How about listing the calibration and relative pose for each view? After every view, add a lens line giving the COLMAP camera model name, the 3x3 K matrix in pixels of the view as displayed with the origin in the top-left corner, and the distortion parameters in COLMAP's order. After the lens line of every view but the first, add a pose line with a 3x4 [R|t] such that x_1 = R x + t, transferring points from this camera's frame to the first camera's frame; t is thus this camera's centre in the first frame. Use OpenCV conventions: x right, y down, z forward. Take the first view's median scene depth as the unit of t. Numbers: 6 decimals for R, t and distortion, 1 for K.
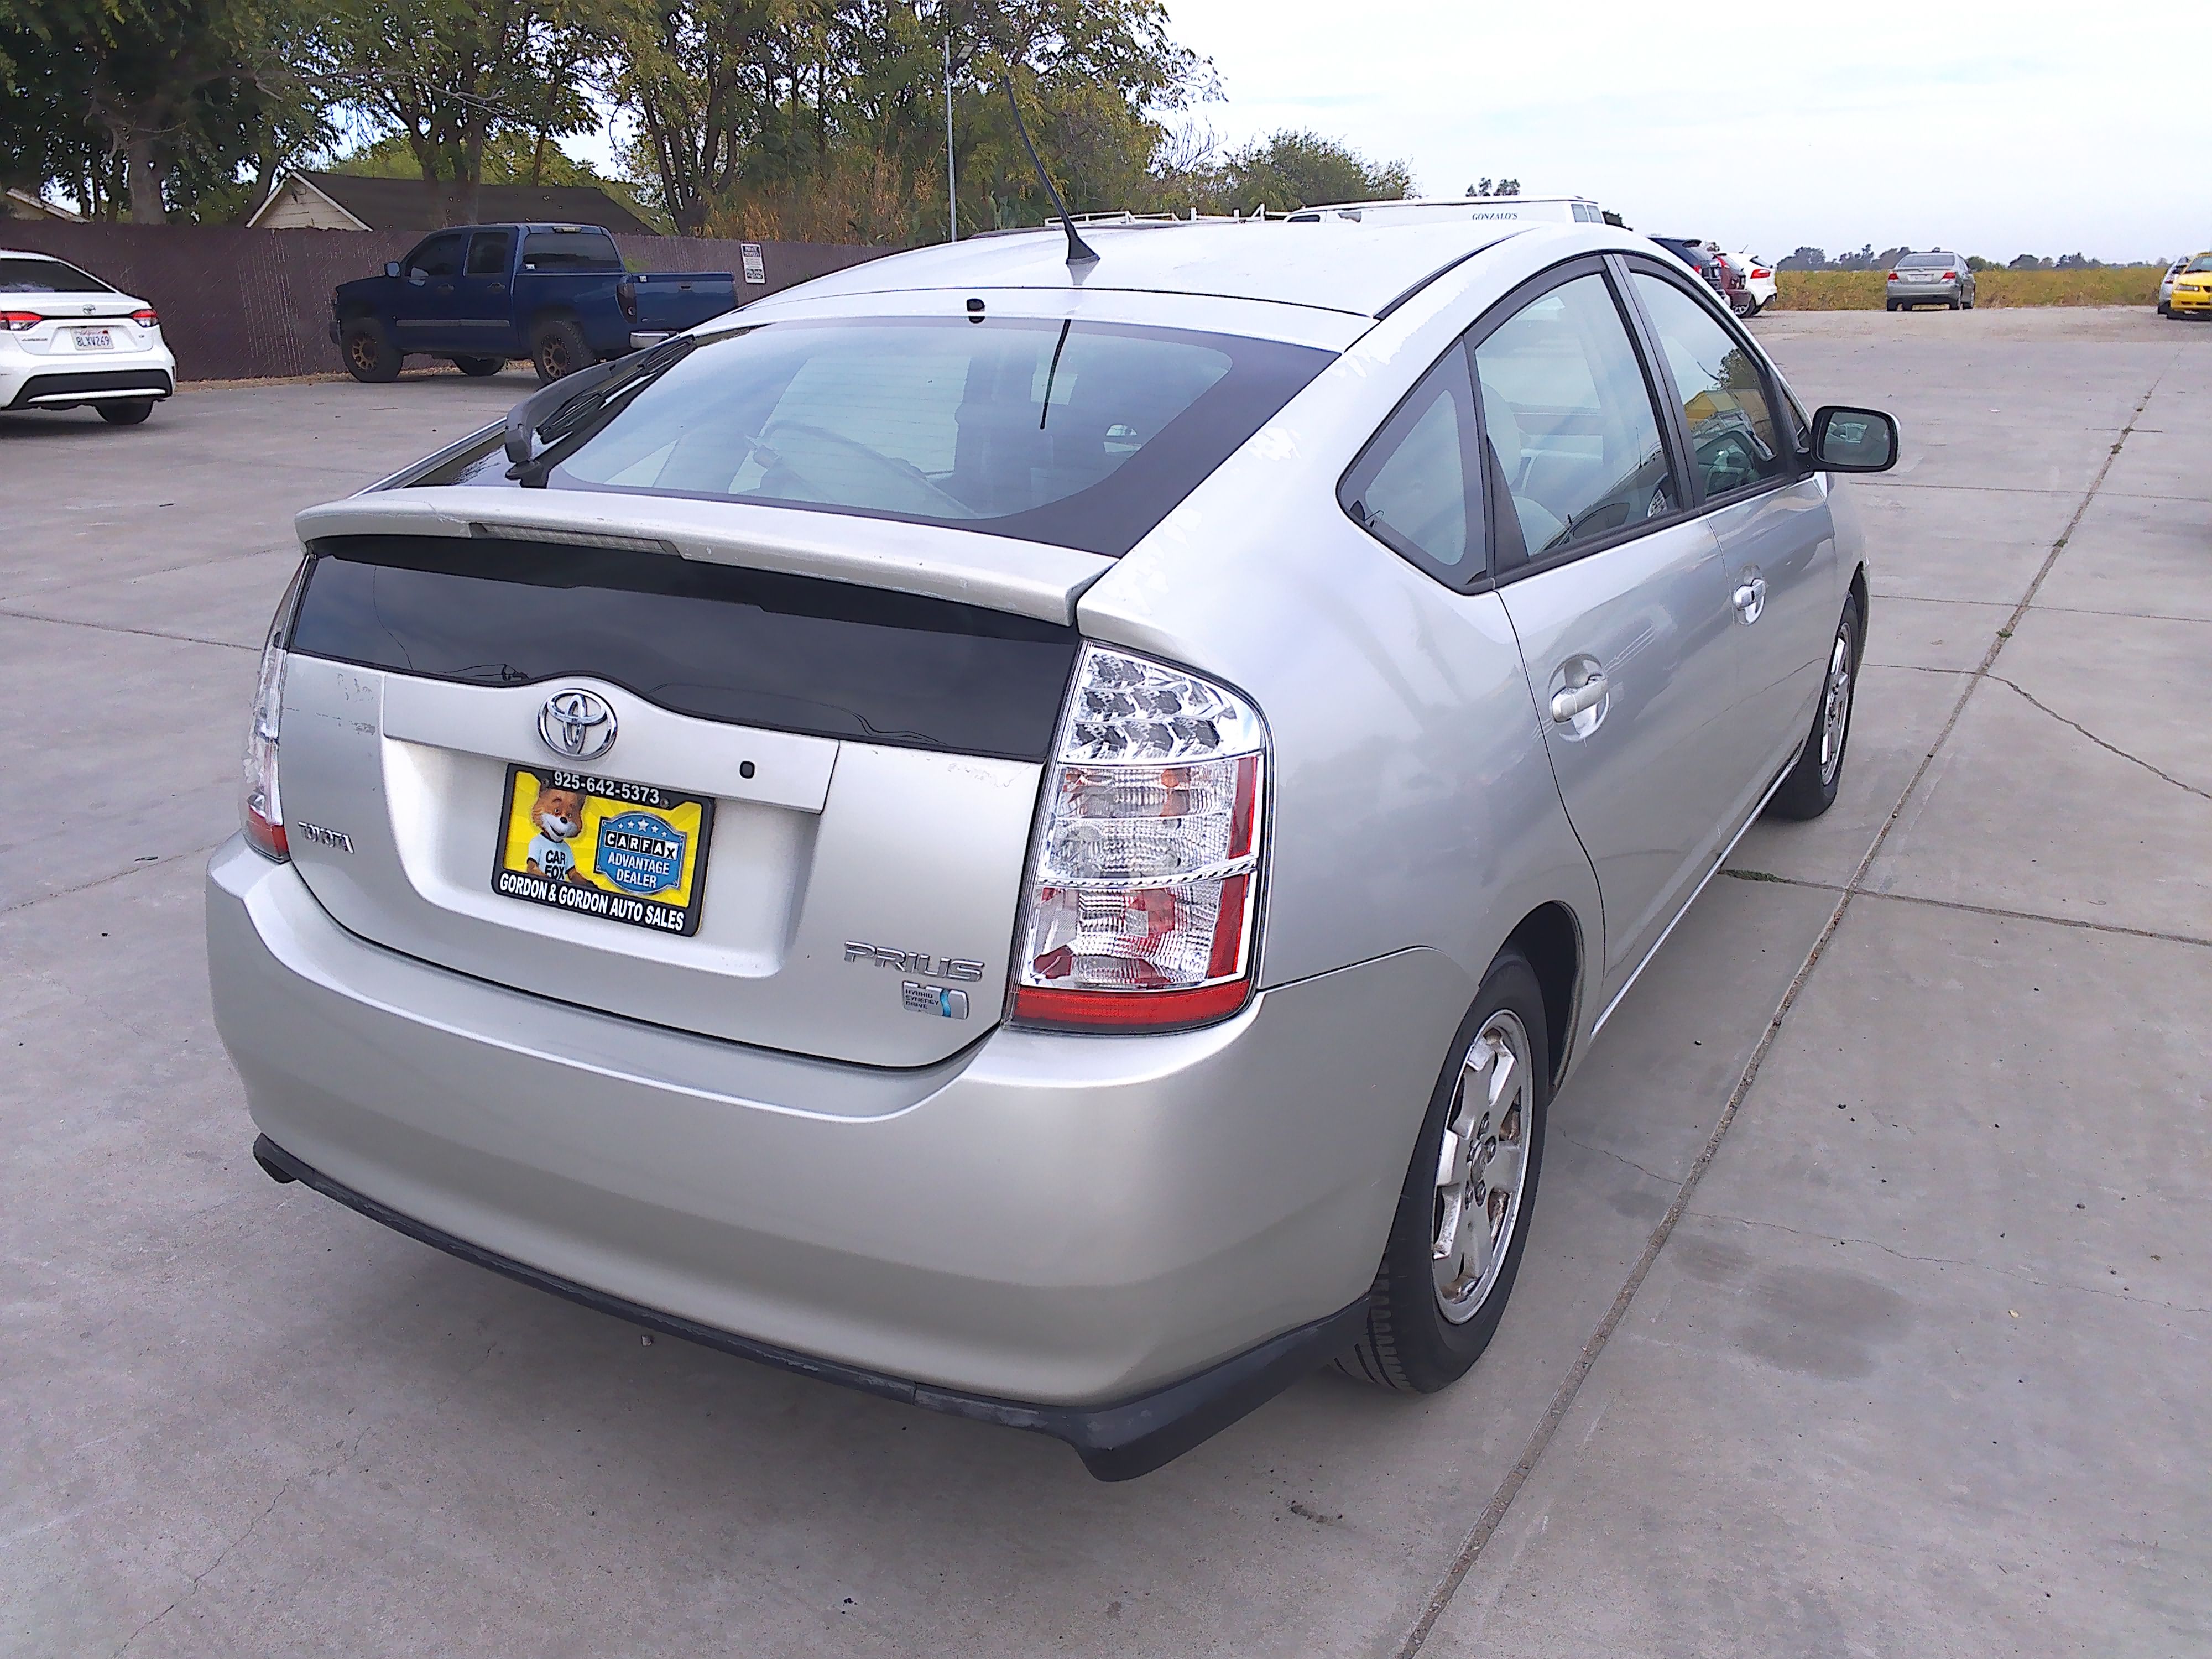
lens RADIAL K [[1696.3, 0, 1106.0], [0, 1696.3, 829.5], [0, 0, 1]] dist [0.045067, -0.058683]
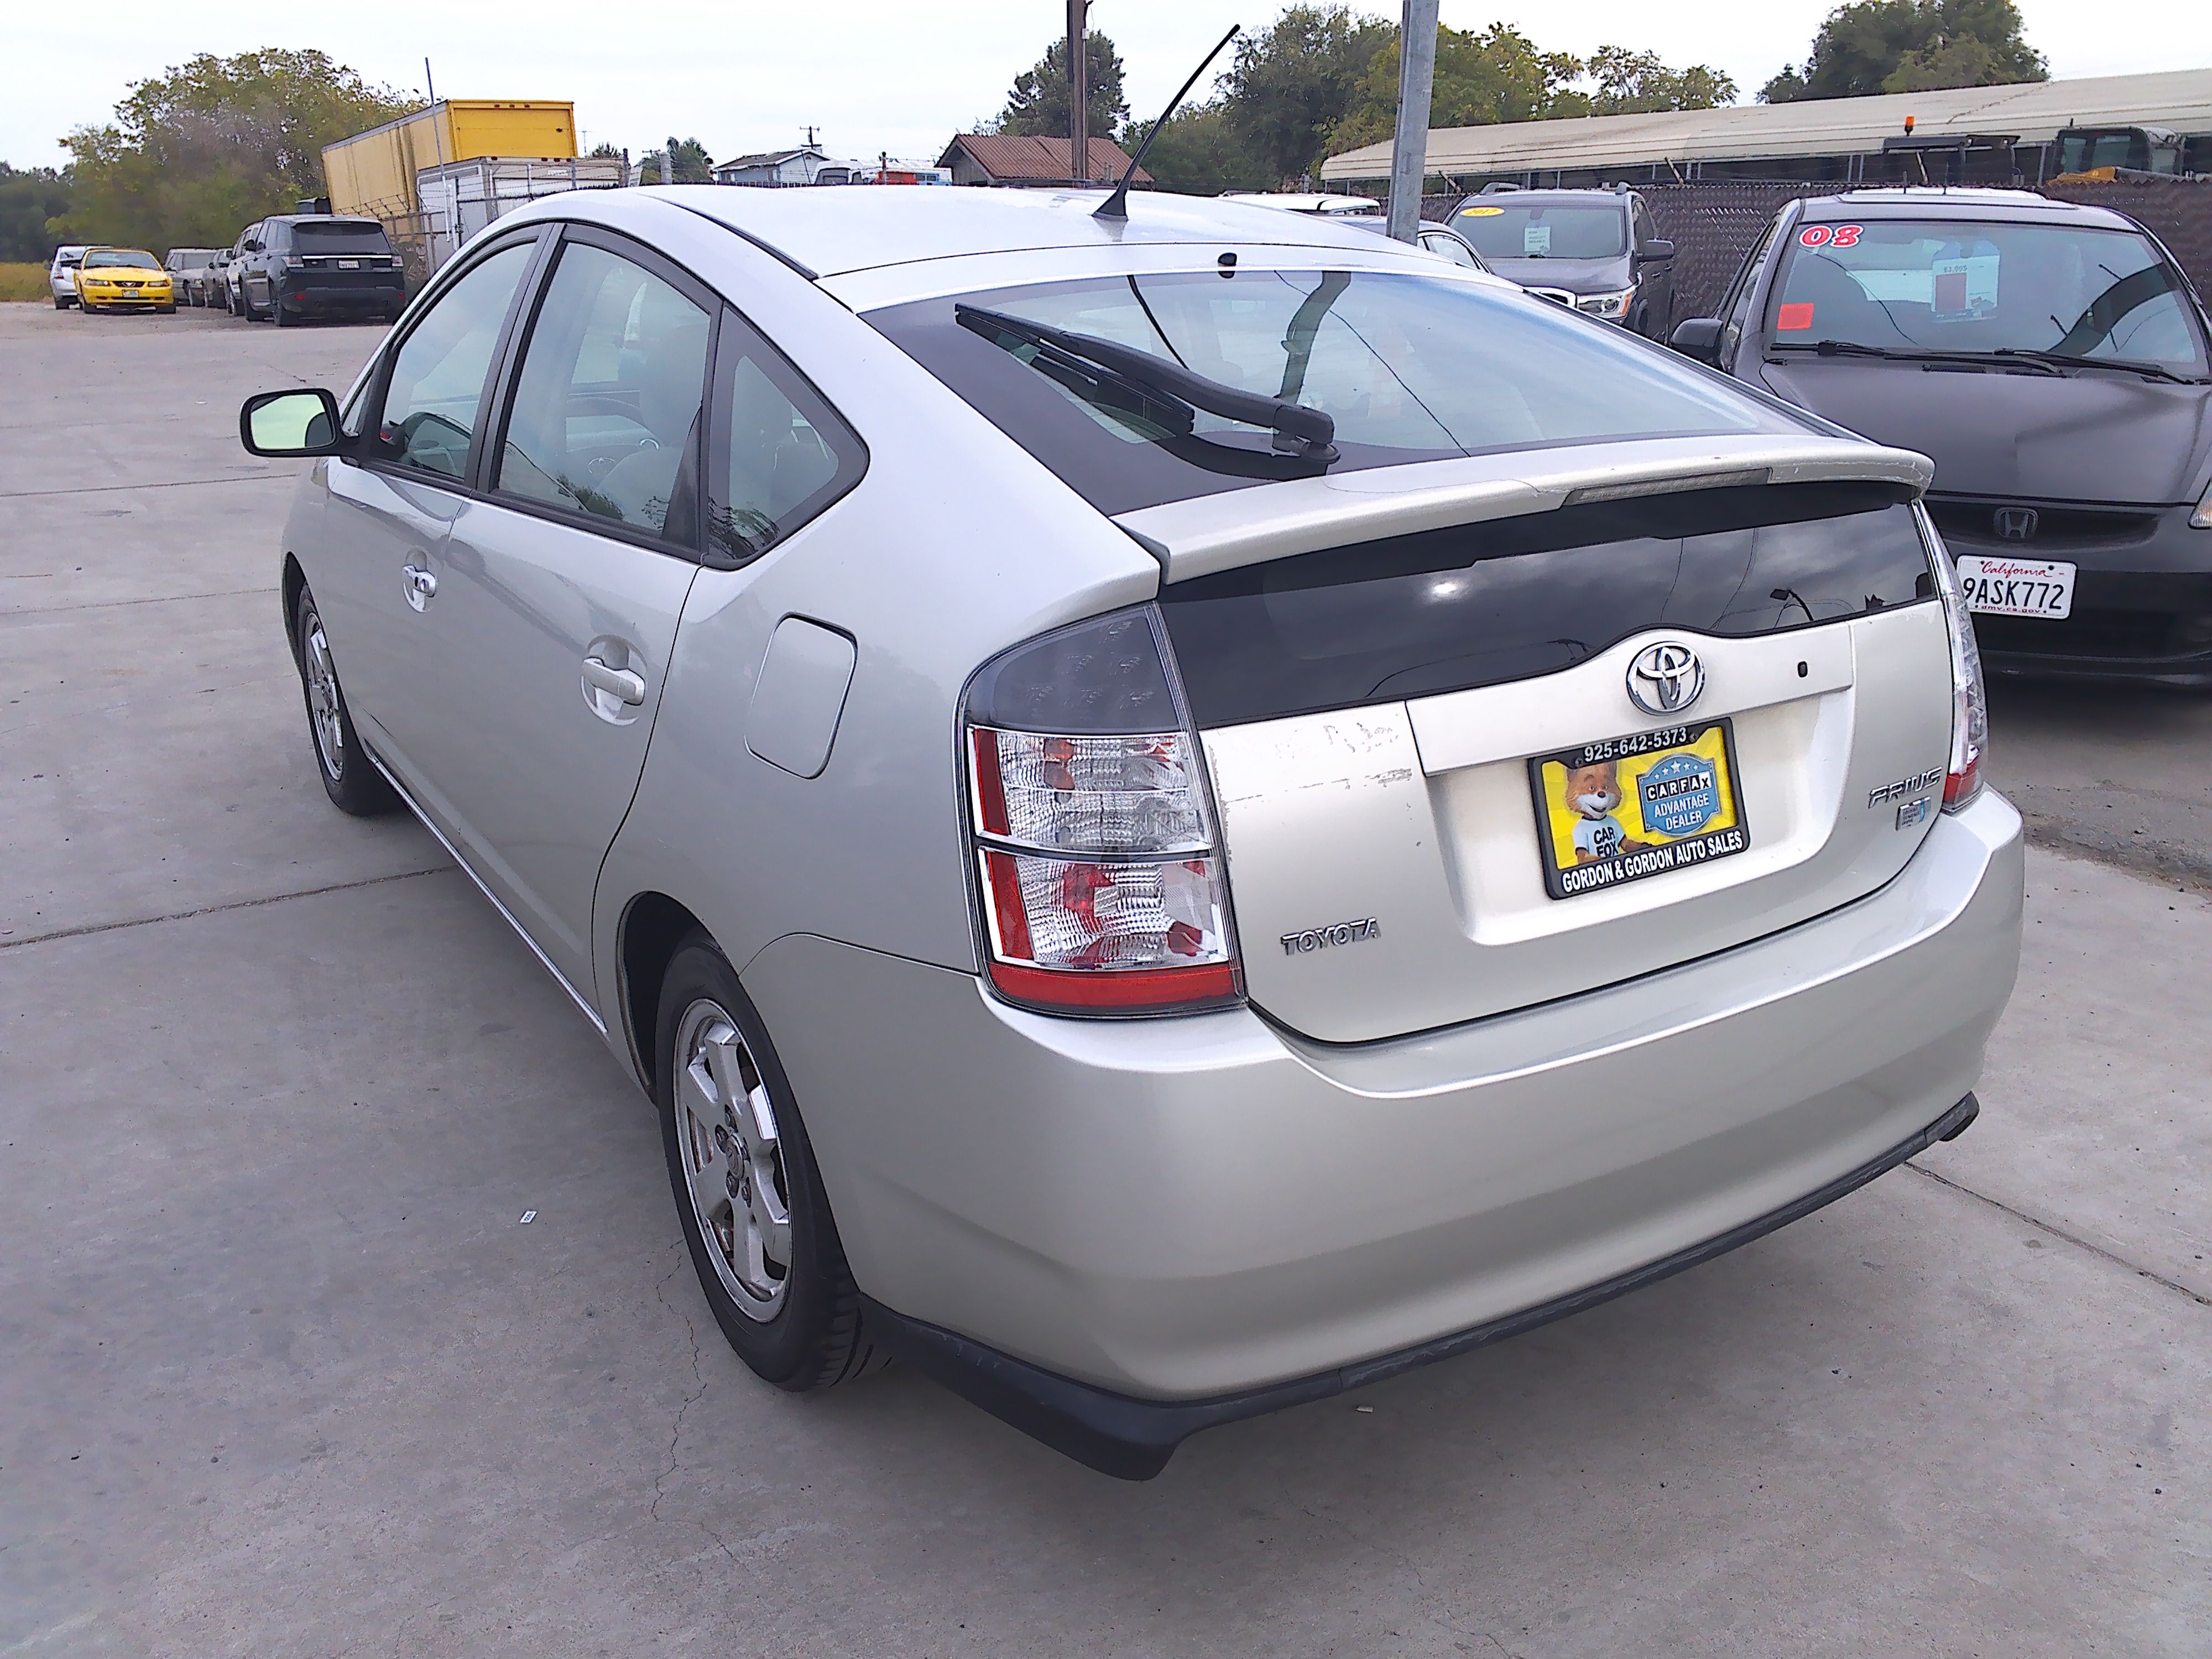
lens RADIAL K [[1717.0, 0, 1106.0], [0, 1717.0, 829.5], [0, 0, 1]] dist [0.043627, -0.068760]
pose [[0.495807, -0.274000, 0.824075, -1.273396], [0.274505, 0.949716, 0.150618, -0.210755], [-0.823907, 0.151535, 0.546091, 0.721419]]
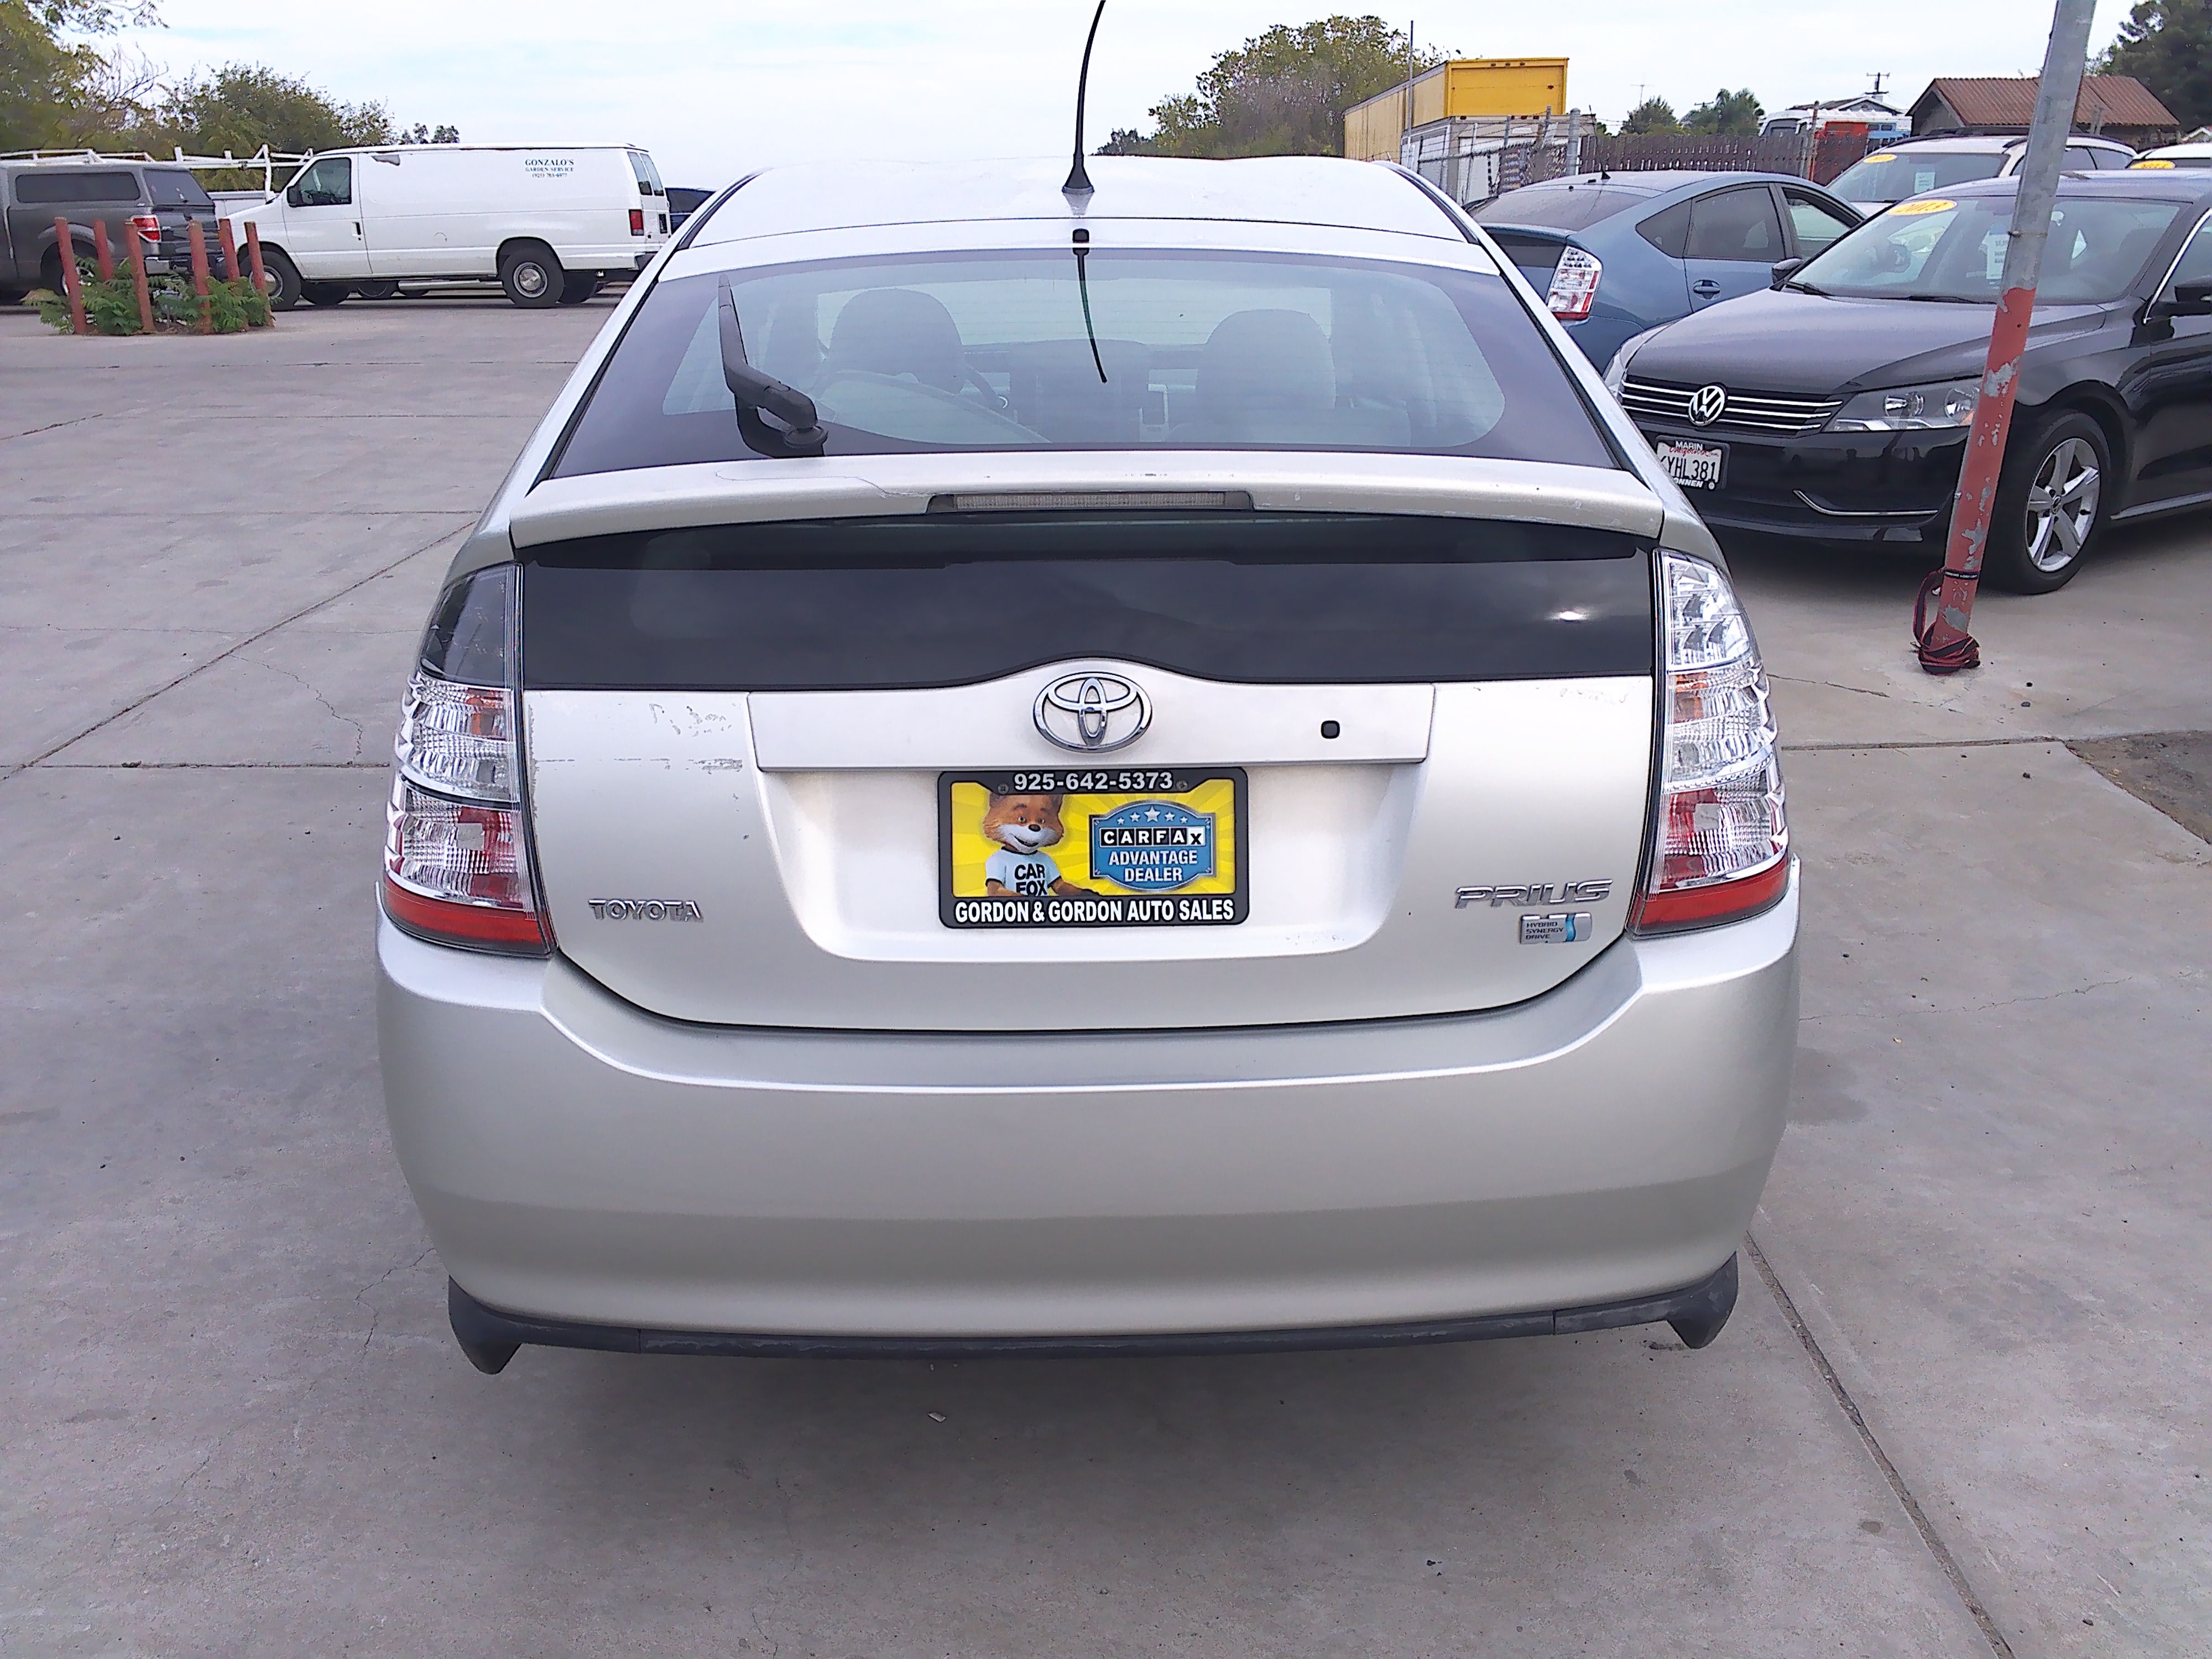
lens RADIAL K [[1717.0, 0, 1106.0], [0, 1717.0, 829.5], [0, 0, 1]] dist [0.043627, -0.068760]
pose [[0.864021, -0.167799, 0.474670, -0.719498], [0.156661, 0.985624, 0.063262, -0.055787], [-0.478461, 0.019702, 0.877888, 0.212296]]
